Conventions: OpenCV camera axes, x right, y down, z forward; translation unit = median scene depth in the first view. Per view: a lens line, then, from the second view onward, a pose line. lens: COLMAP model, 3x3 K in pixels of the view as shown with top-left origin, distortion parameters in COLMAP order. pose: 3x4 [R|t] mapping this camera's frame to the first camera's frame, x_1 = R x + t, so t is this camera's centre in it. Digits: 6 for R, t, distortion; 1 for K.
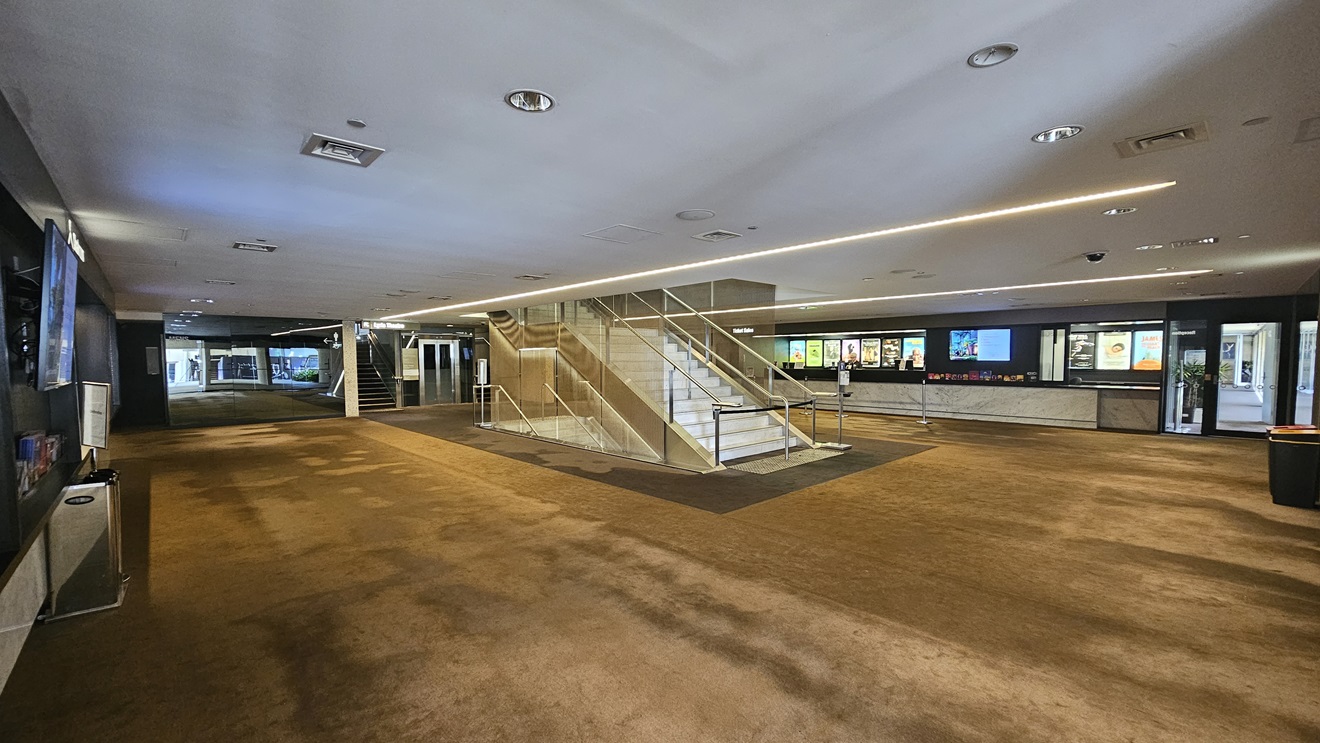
lens RADIAL K [[540.0, 0, 662.0], [0, 540.0, 392.3], [0, 0, 1]] dist [-0.000639, -0.000048]
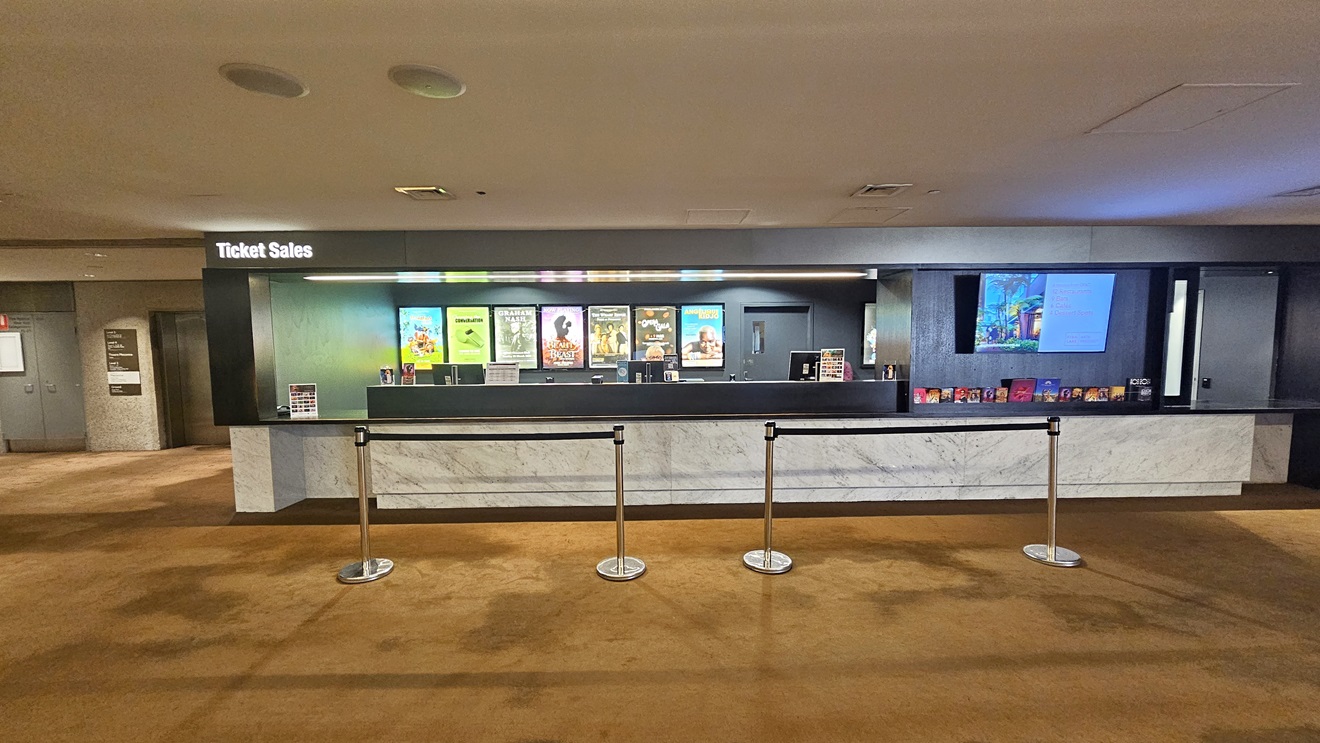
lens RADIAL K [[530.3, 0, 660.0], [0, 530.3, 371.5], [0, 0, 1]] dist [0.000912, 0.000089]
pose [[0.671366, -0.038643, 0.740118, 0.104107], [0.053646, 0.998554, 0.003474, -0.054458], [-0.739182, 0.037373, 0.672468, 0.842137]]
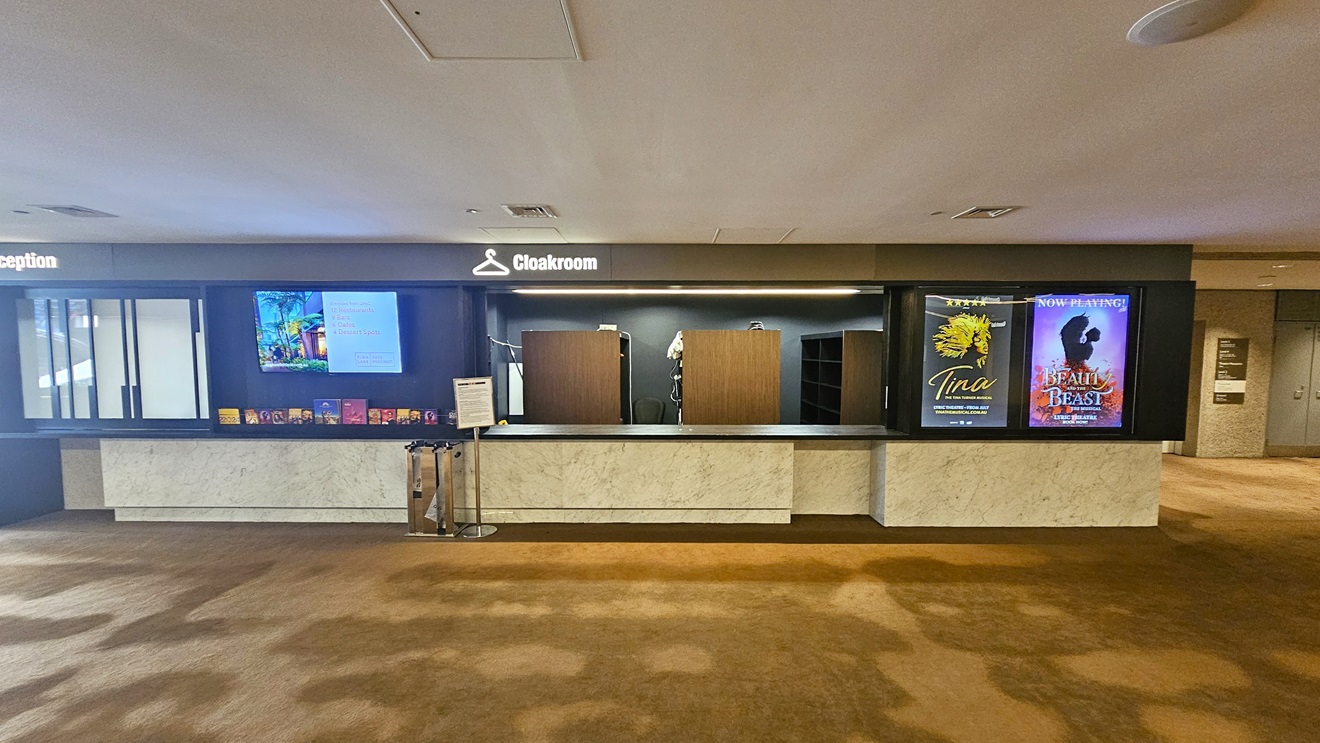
lens RADIAL K [[540.0, 0, 662.0], [0, 540.0, 392.3], [0, 0, 1]] dist [-0.000639, -0.000048]
pose [[0.683394, -0.037416, 0.729090, 0.416965], [0.042022, 0.999046, 0.011882, -0.035631], [-0.728839, 0.022518, 0.684314, 0.510406]]
